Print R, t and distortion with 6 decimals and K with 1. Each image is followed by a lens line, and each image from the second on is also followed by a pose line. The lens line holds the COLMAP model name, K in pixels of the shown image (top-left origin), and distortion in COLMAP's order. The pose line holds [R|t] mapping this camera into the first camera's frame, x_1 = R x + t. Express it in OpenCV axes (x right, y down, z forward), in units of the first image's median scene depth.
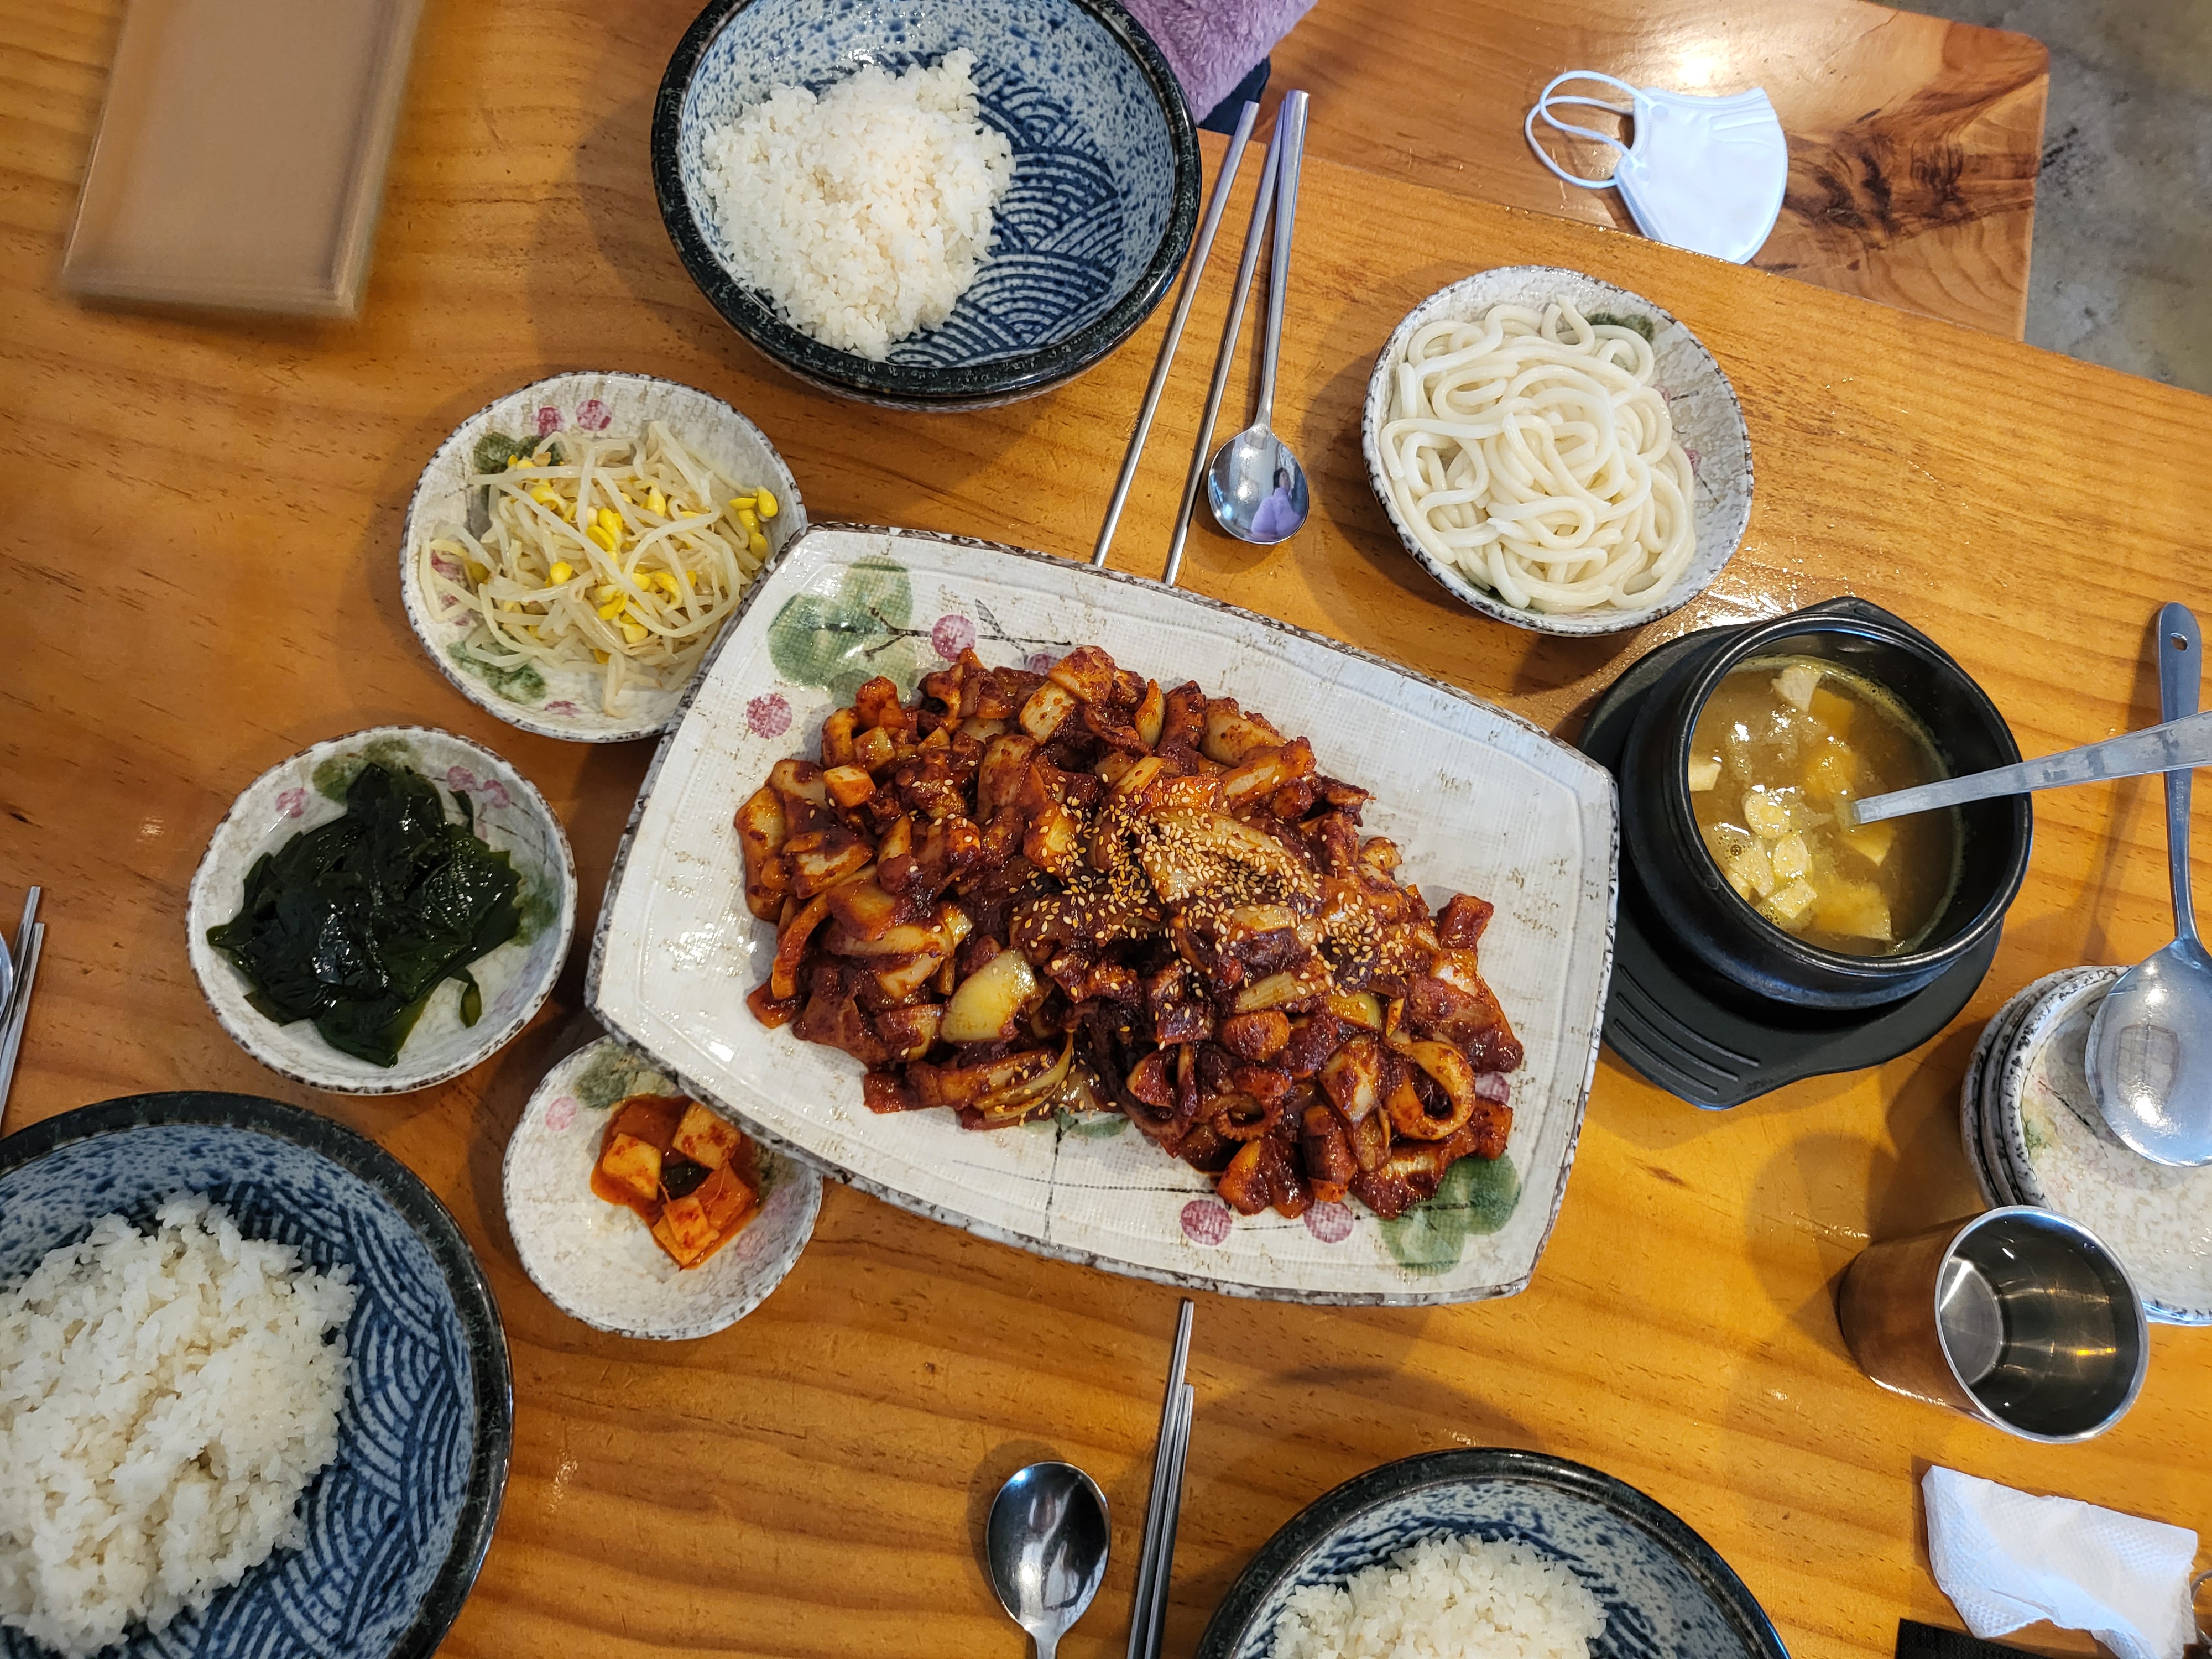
lens RADIAL K [[1663.8, 0, 1106.1], [0, 1663.8, 802.3], [0, 0, 1]] dist [-0.004525, 0.005480]
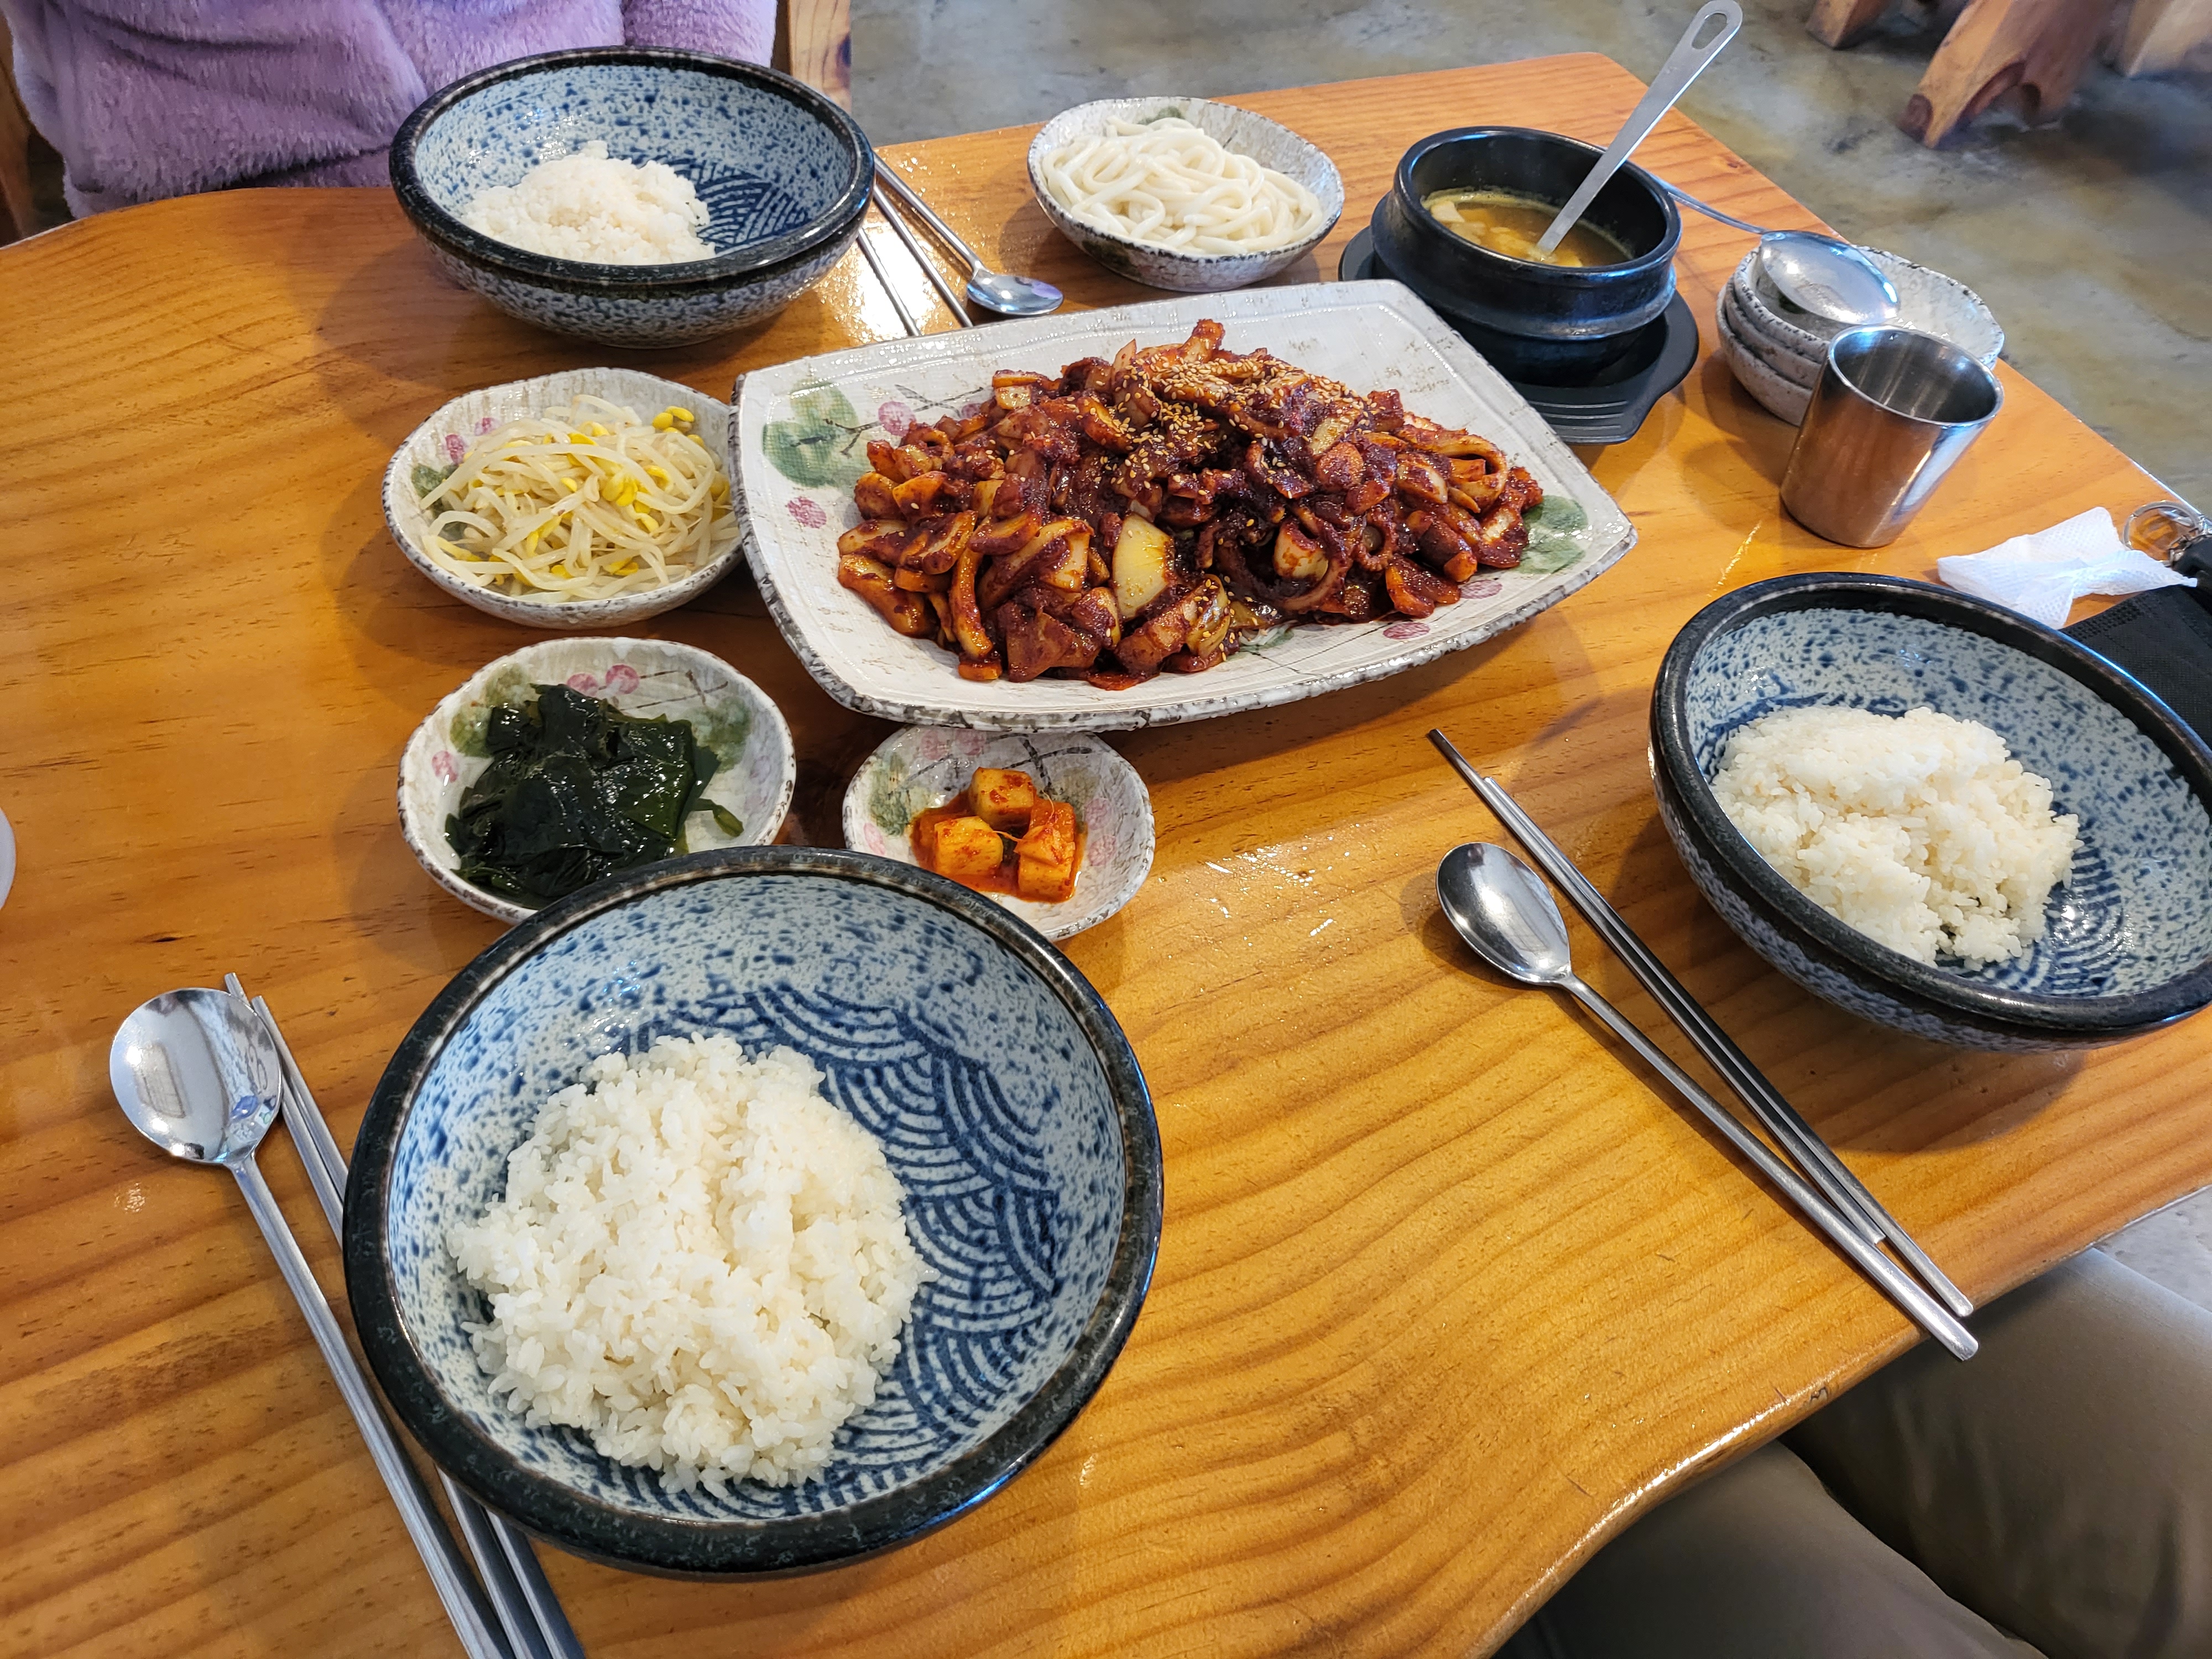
lens RADIAL K [[1663.8, 0, 1106.1], [0, 1663.8, 802.3], [0, 0, 1]] dist [-0.004525, 0.005480]
pose [[0.780592, -0.494479, 0.382316, -0.570794], [0.598012, 0.768760, -0.226693, 0.463420], [-0.181815, 0.405585, 0.895793, 0.078525]]
